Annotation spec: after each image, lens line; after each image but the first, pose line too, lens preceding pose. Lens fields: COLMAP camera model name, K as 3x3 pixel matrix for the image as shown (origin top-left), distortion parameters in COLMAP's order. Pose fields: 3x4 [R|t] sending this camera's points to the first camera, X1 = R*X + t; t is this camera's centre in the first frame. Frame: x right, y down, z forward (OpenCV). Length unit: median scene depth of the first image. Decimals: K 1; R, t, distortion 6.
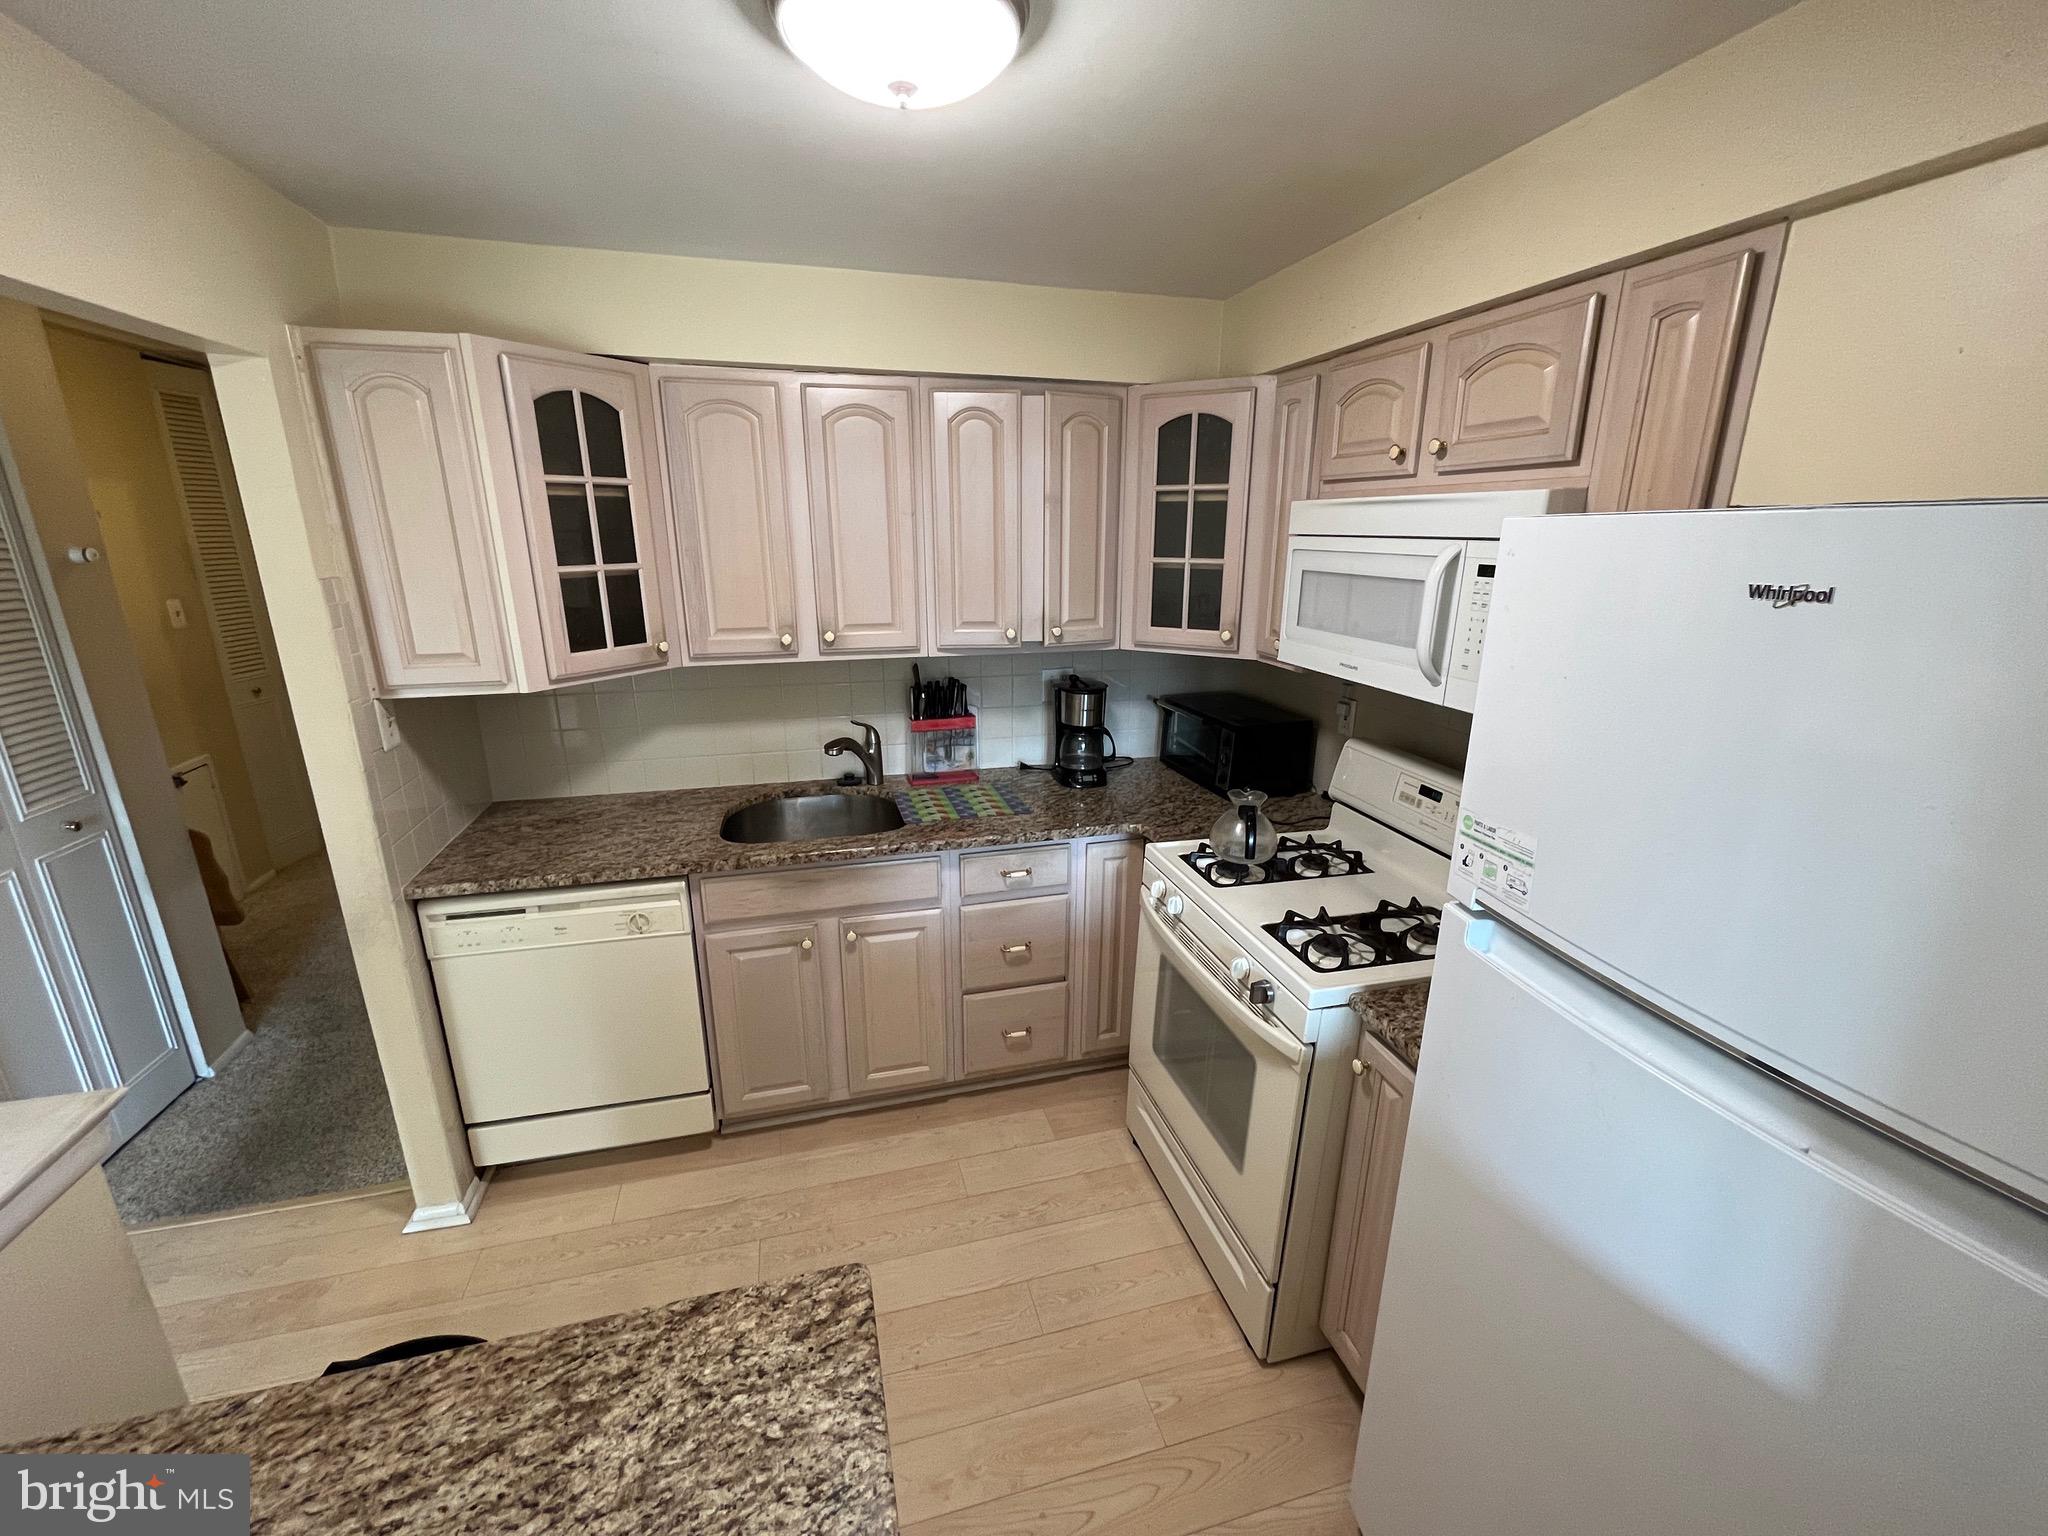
lens RADIAL K [[832.4, 0, 1021.4], [0, 832.4, 768.0], [0, 0, 1]] dist [-0.003246, -0.000327]
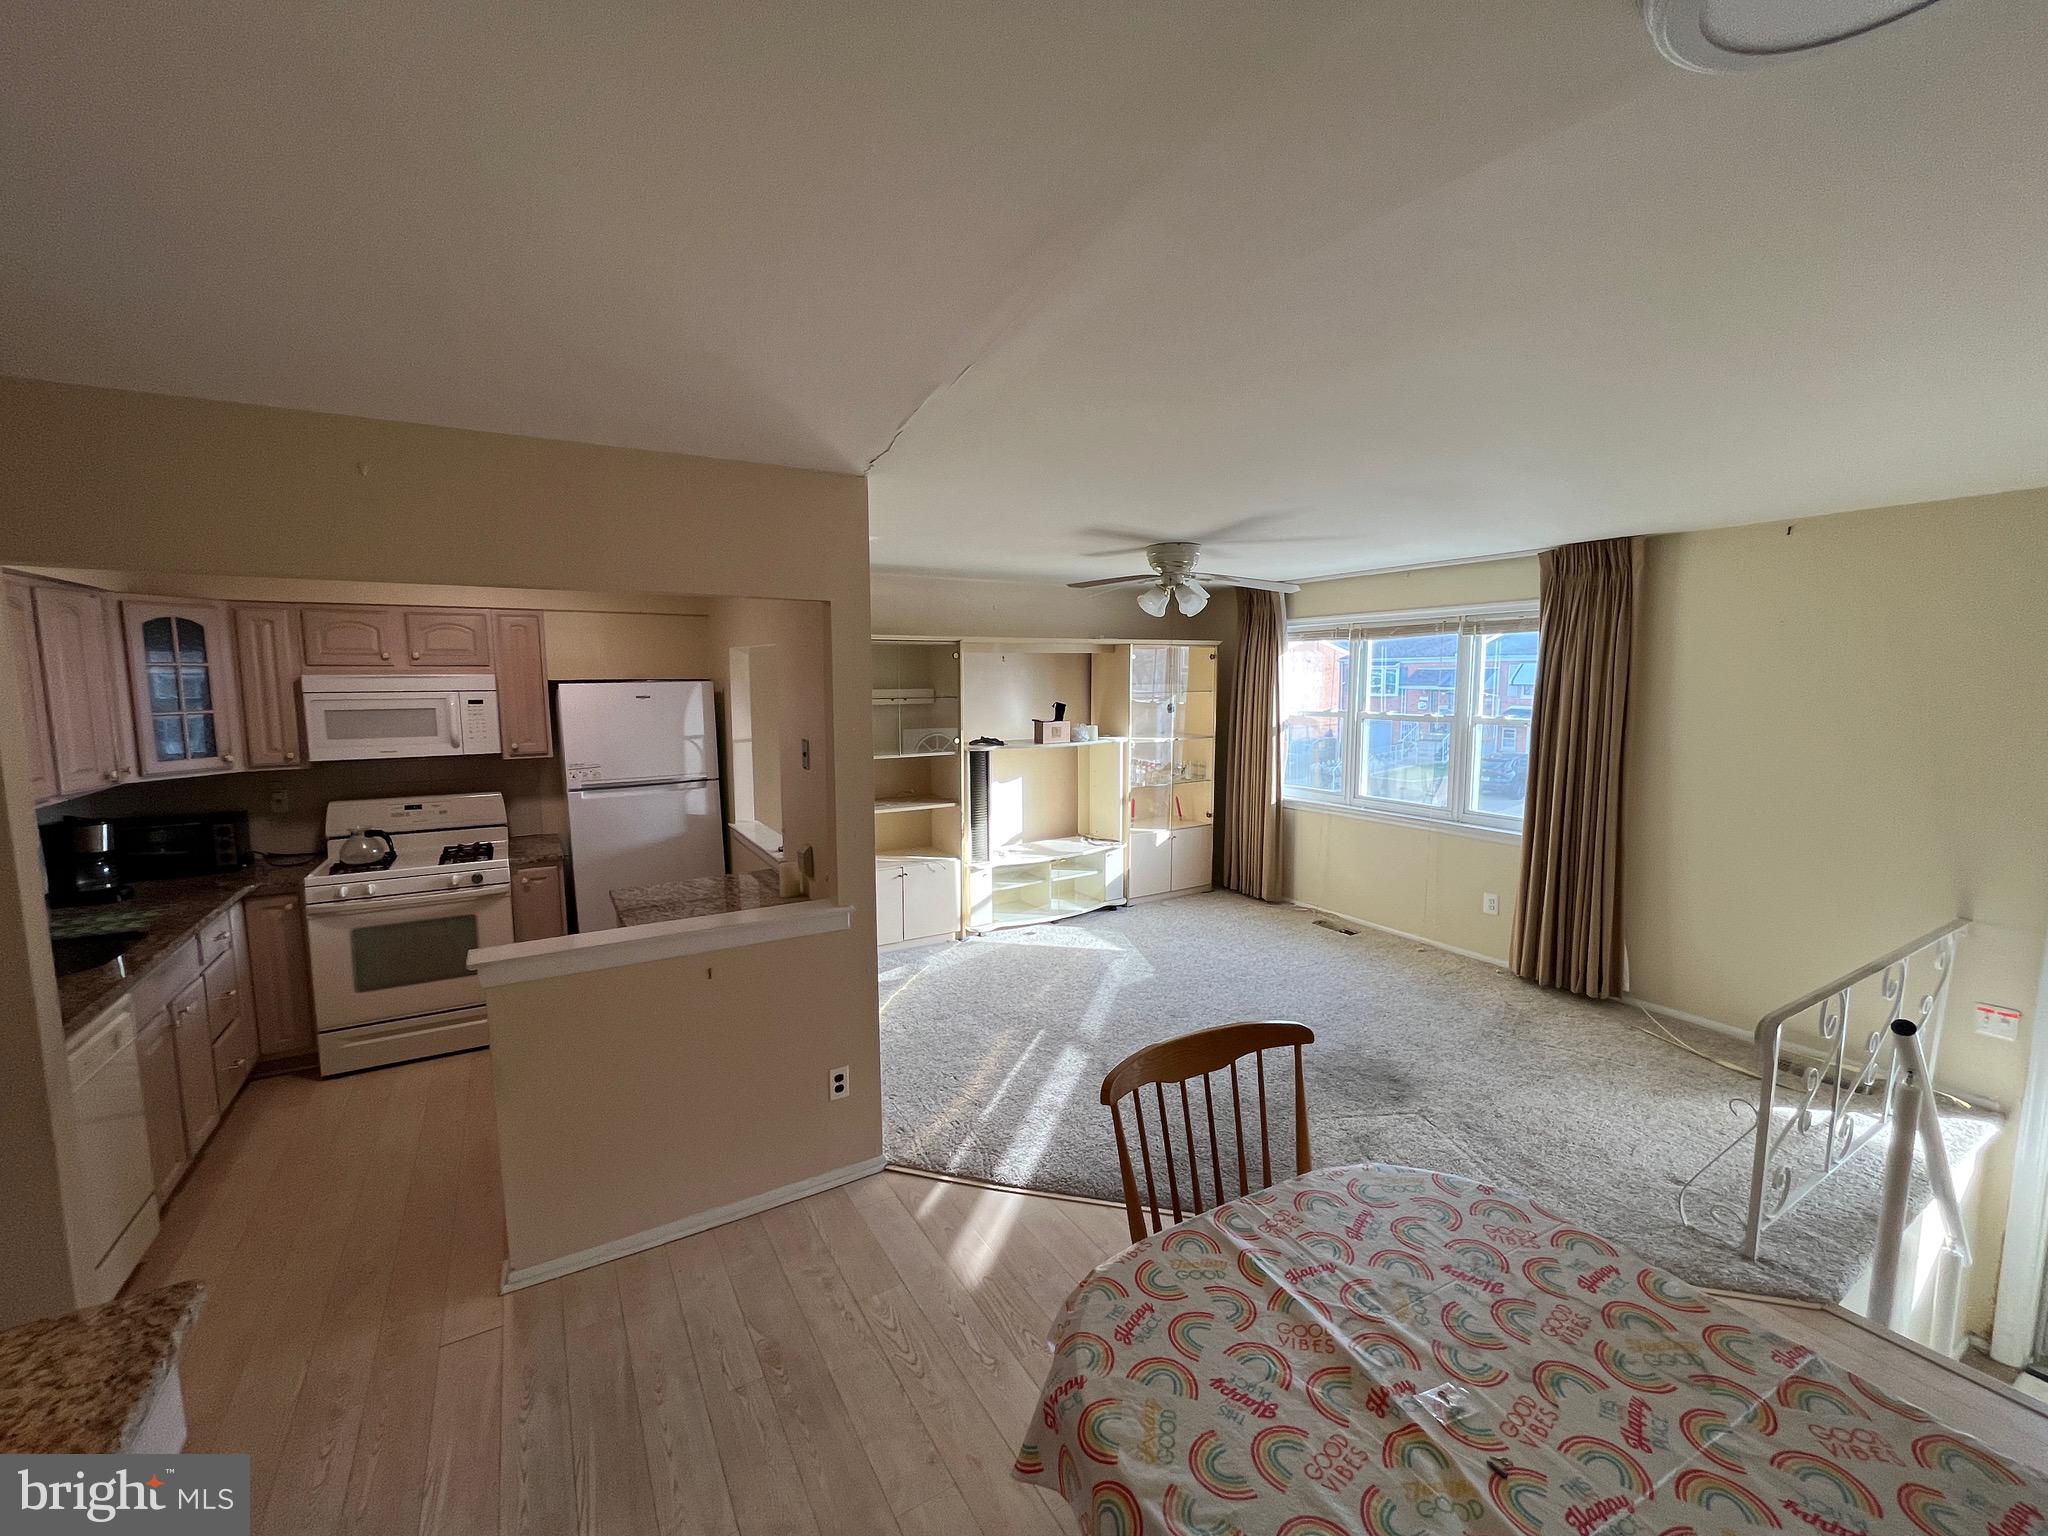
lens RADIAL K [[832.4, 0, 1021.4], [0, 832.4, 768.0], [0, 0, 1]] dist [-0.003246, -0.000327]
pose [[-0.273039, -0.110924, 0.955587, -1.726861], [0.270335, 0.944456, 0.186875, -0.036305], [-0.923238, 0.309353, -0.227886, 0.012182]]
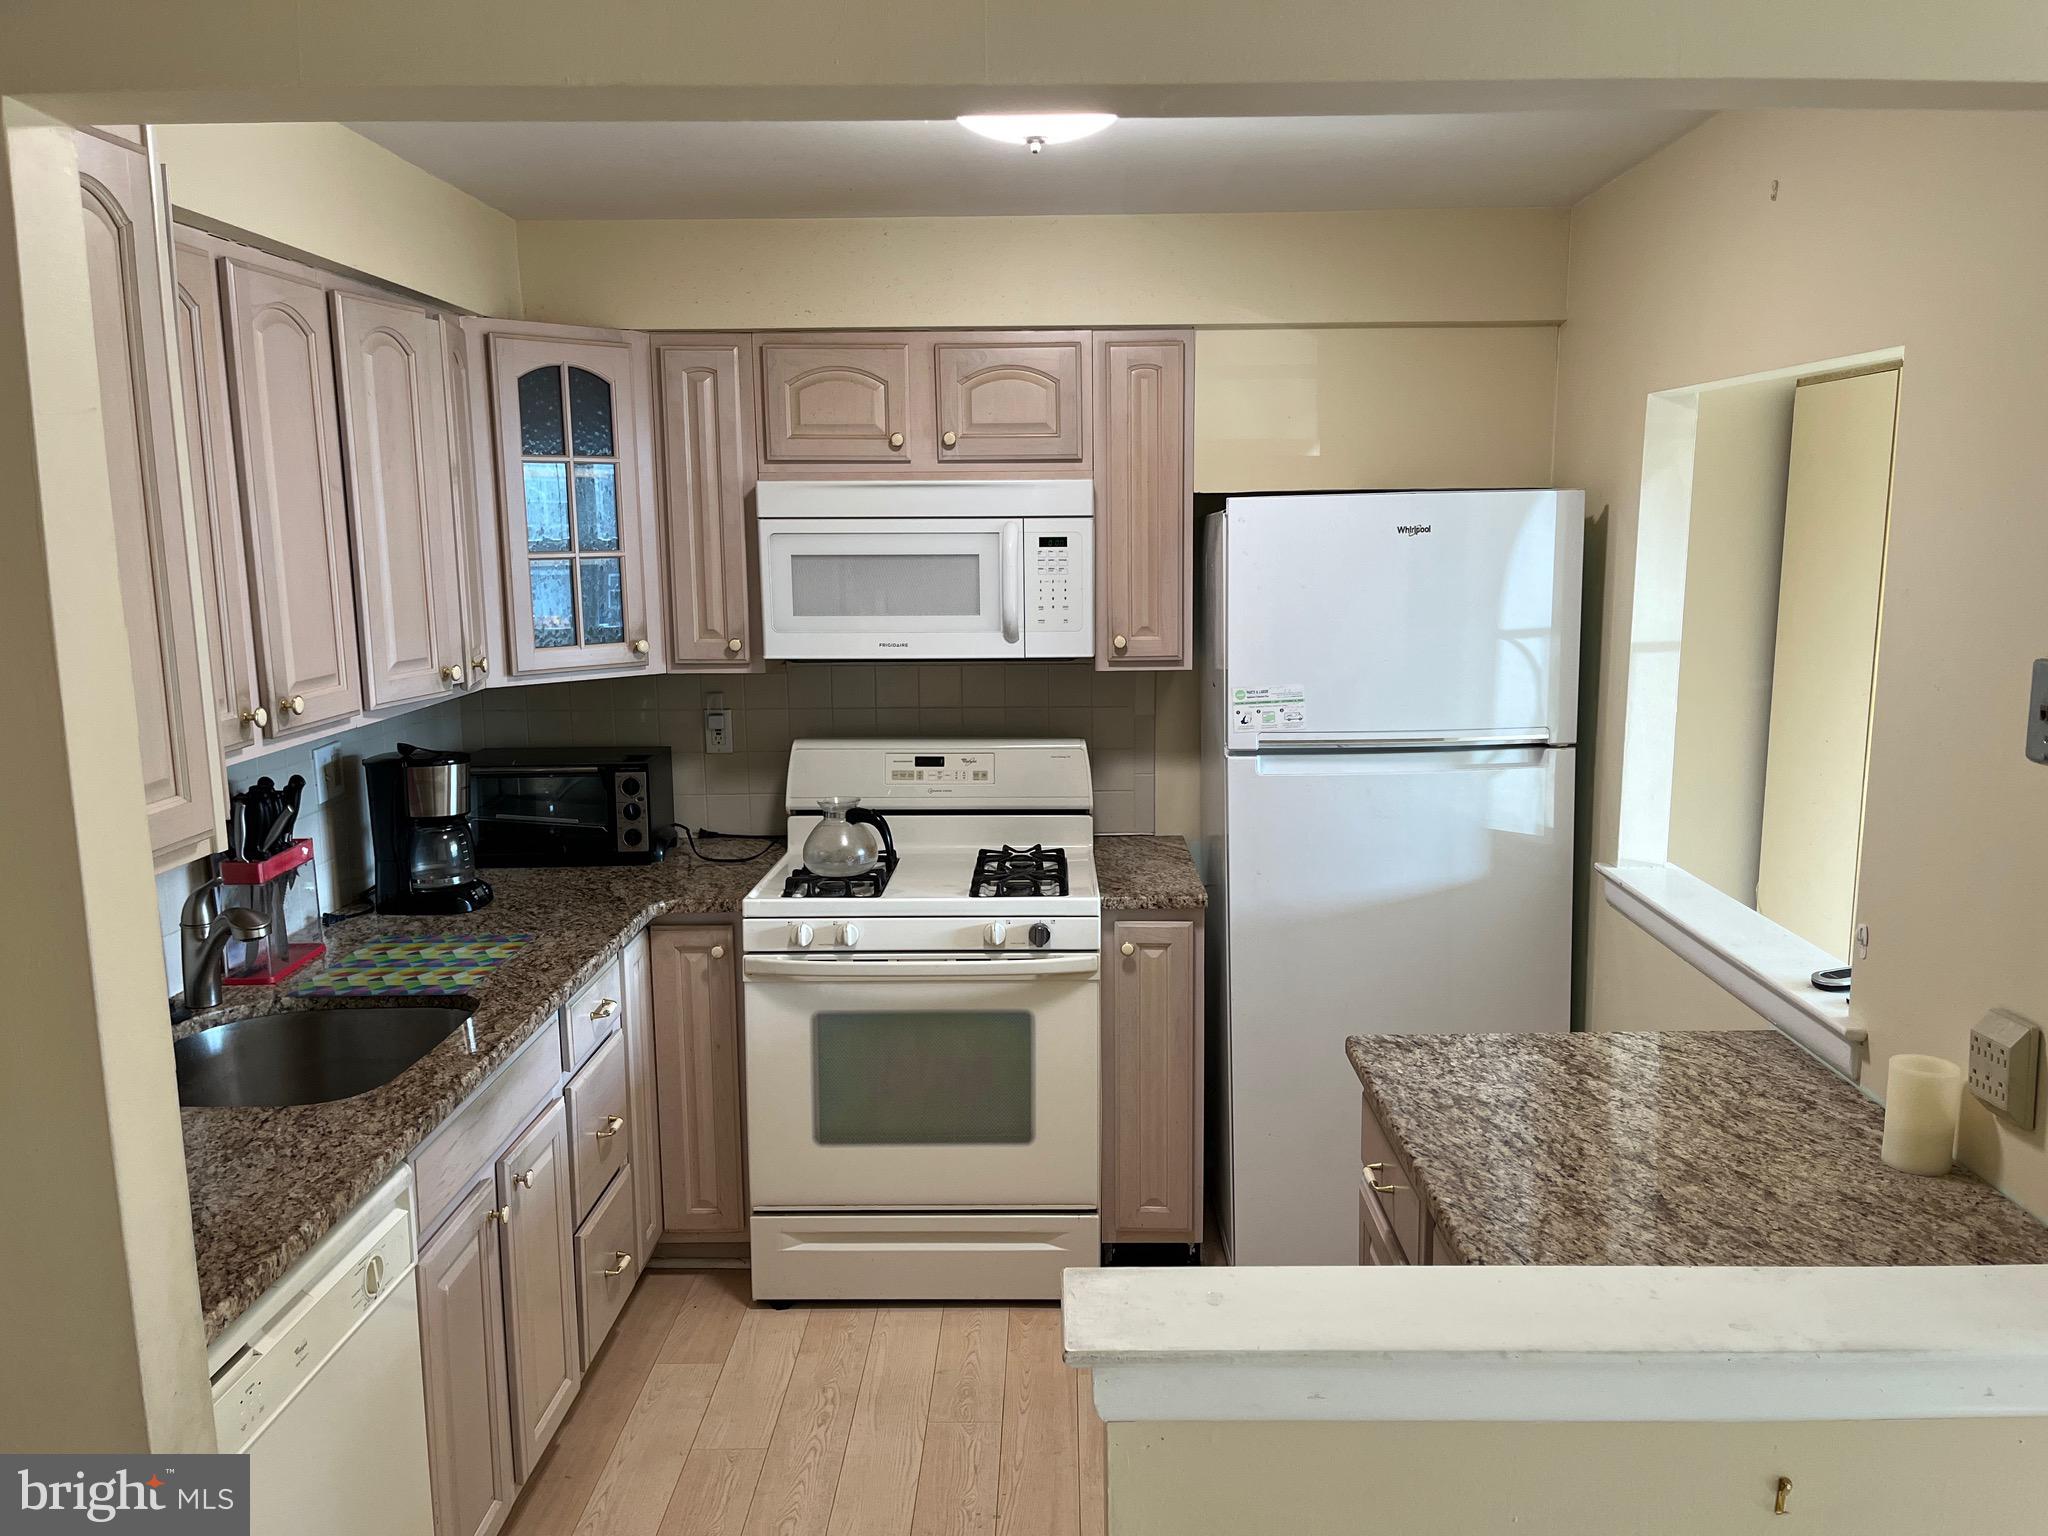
lens RADIAL K [[1542.5, 0, 1053.4], [0, 1542.5, 775.8], [0, 0, 1]] dist [0.072518, -0.106864]
pose [[0.268034, -0.163502, 0.949434, -1.129787], [0.277641, 0.956793, 0.086389, -0.065978], [-0.922536, 0.240447, 0.301848, 0.252032]]
